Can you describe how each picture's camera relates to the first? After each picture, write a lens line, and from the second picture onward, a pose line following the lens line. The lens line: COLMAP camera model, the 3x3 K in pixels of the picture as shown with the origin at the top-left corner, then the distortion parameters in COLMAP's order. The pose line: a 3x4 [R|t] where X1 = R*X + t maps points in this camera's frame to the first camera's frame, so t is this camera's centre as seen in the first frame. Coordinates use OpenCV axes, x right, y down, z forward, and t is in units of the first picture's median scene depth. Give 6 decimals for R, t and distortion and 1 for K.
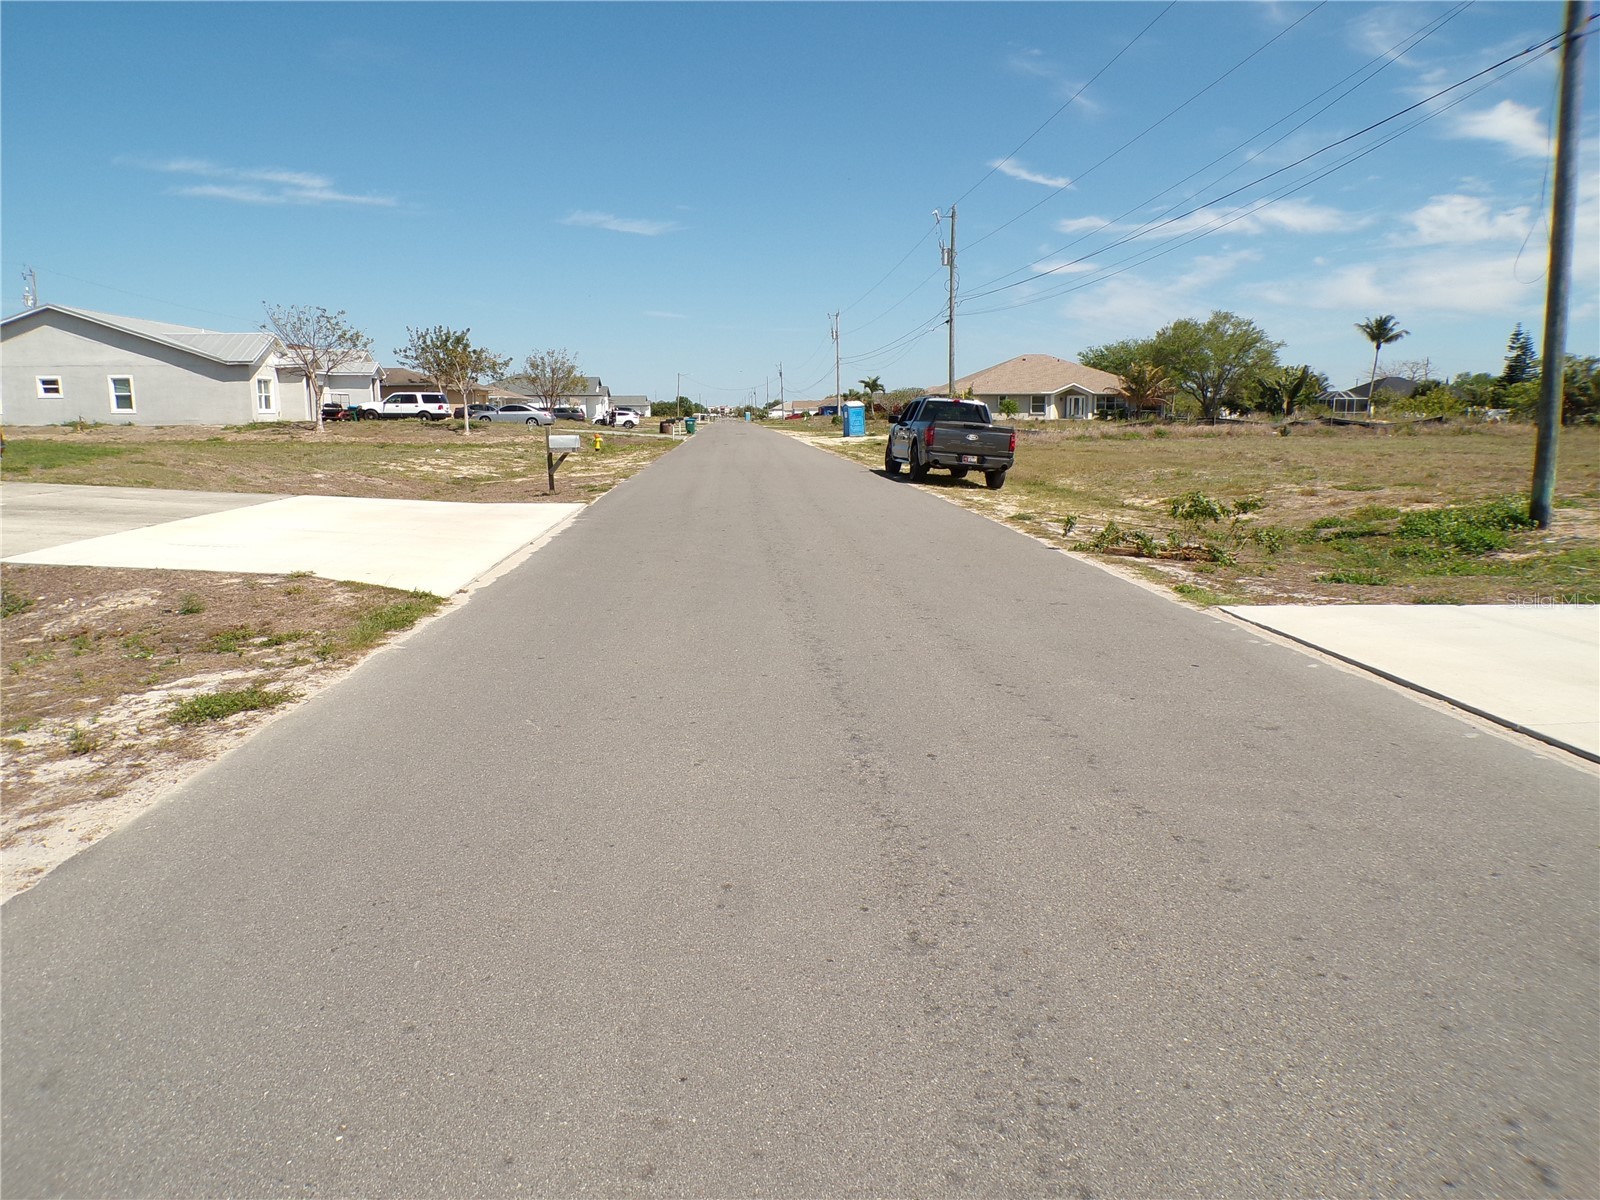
lens RADIAL K [[1095.7, 0, 800.0], [0, 1095.7, 600.0], [0, 0, 1]] dist [-0.046390, 0.029046]
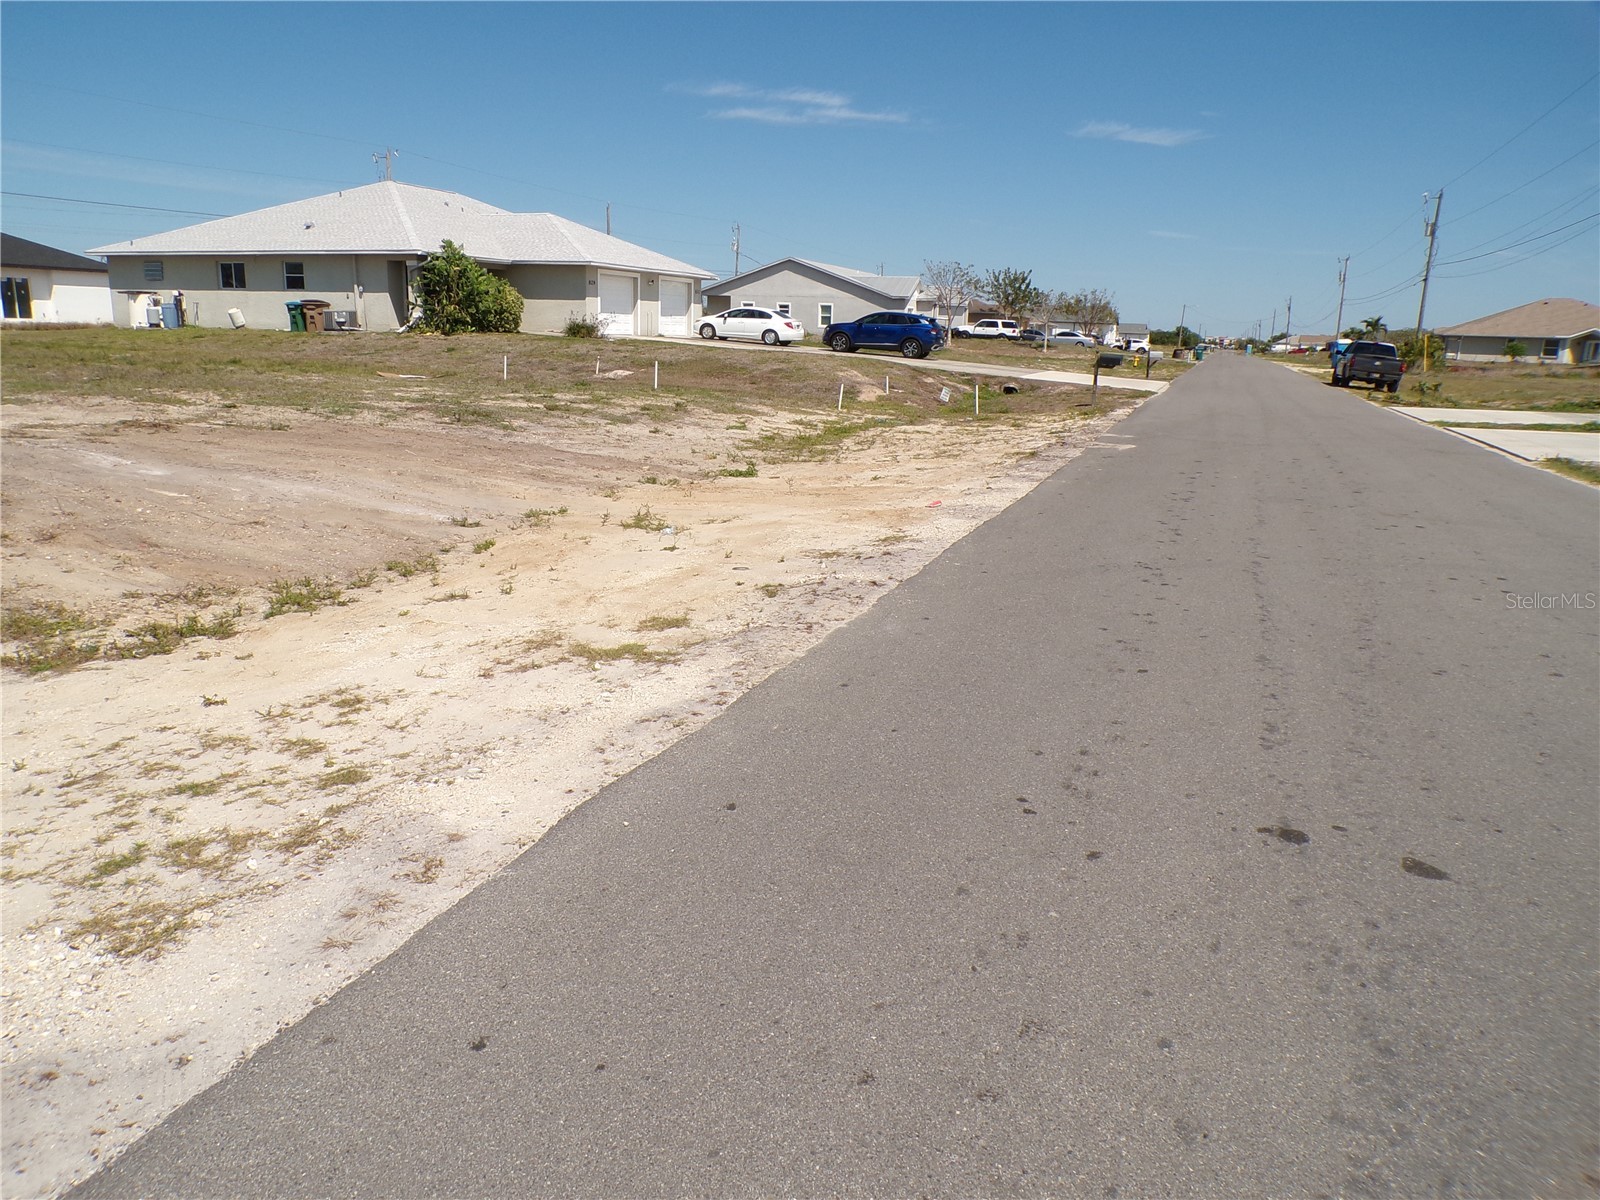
lens RADIAL K [[1095.7, 0, 800.0], [0, 1095.7, 600.0], [0, 0, 1]] dist [-0.046390, 0.029046]
pose [[0.908413, 0.128362, -0.397880, 0.013654], [-0.101571, 0.990947, 0.087794, 0.054671], [0.405547, -0.039340, 0.913227, -0.316050]]
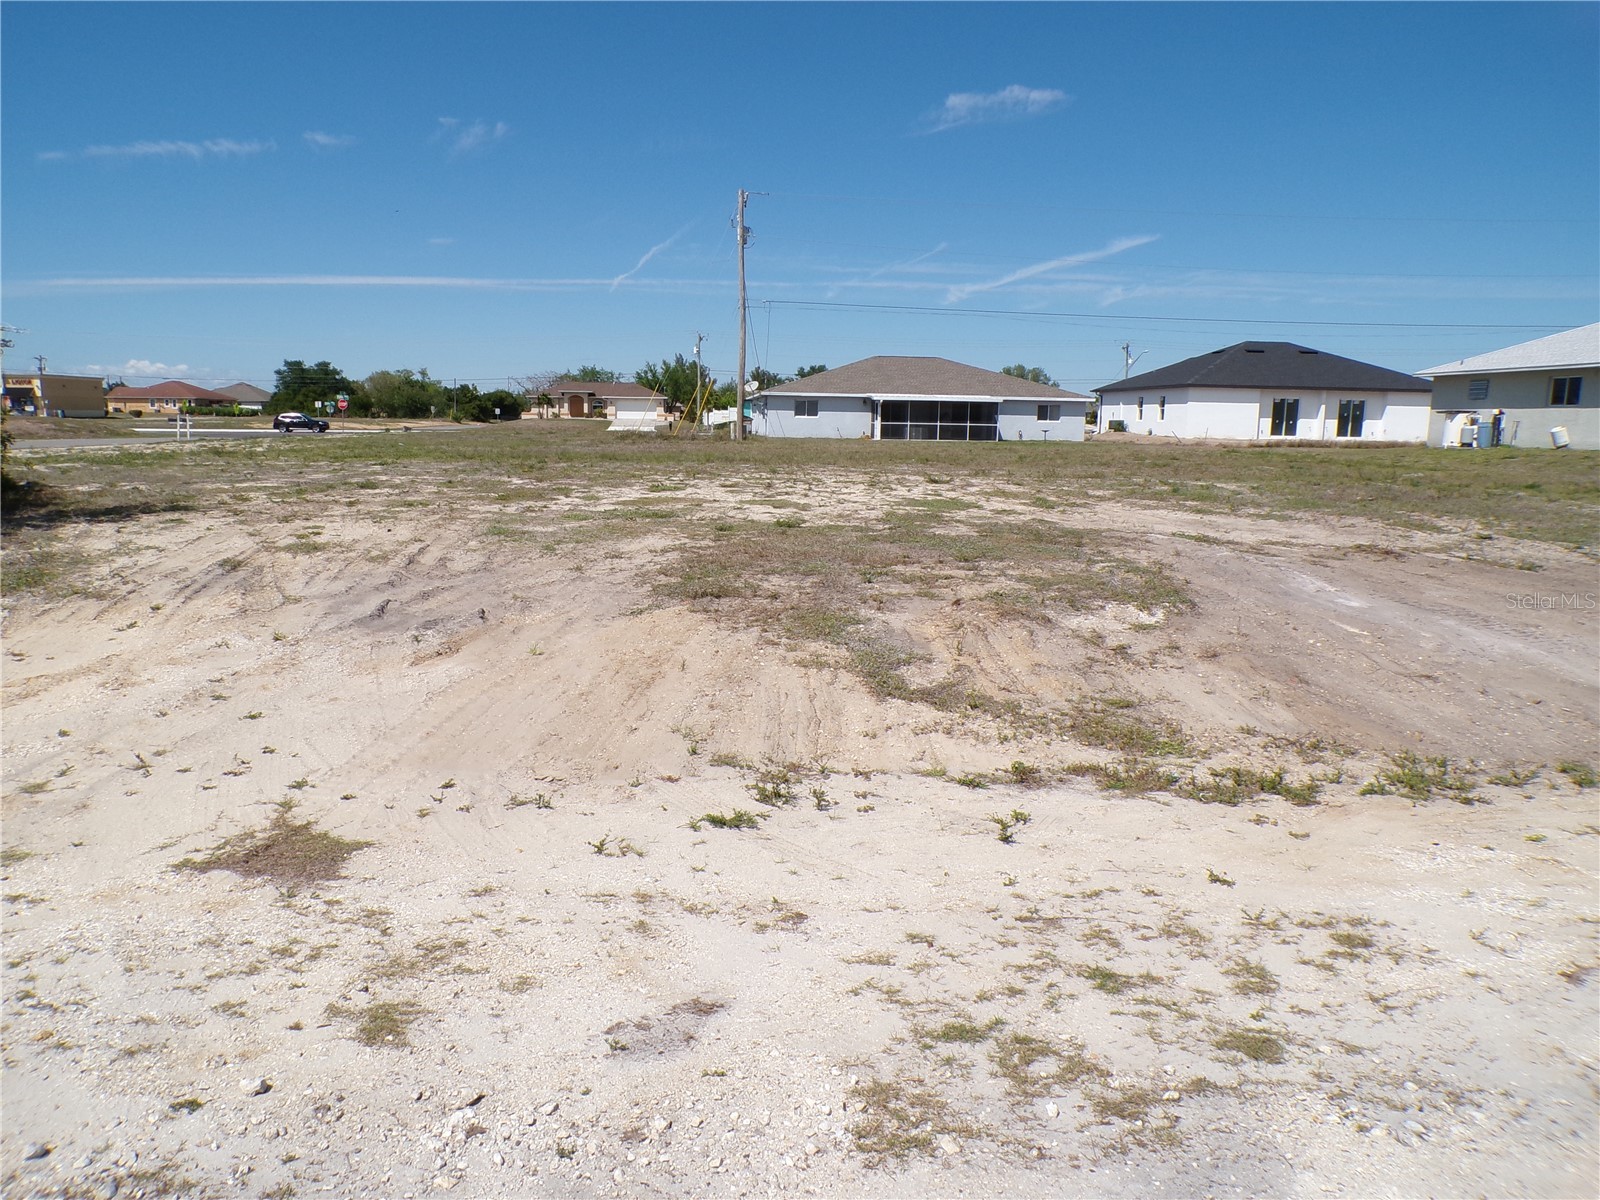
lens RADIAL K [[1095.7, 0, 800.0], [0, 1095.7, 600.0], [0, 0, 1]] dist [-0.046390, 0.029046]
pose [[0.027457, 0.168621, -0.985298, 0.010486], [-0.180997, 0.970216, 0.160997, 0.049894], [0.983100, 0.173916, 0.057159, -0.298009]]
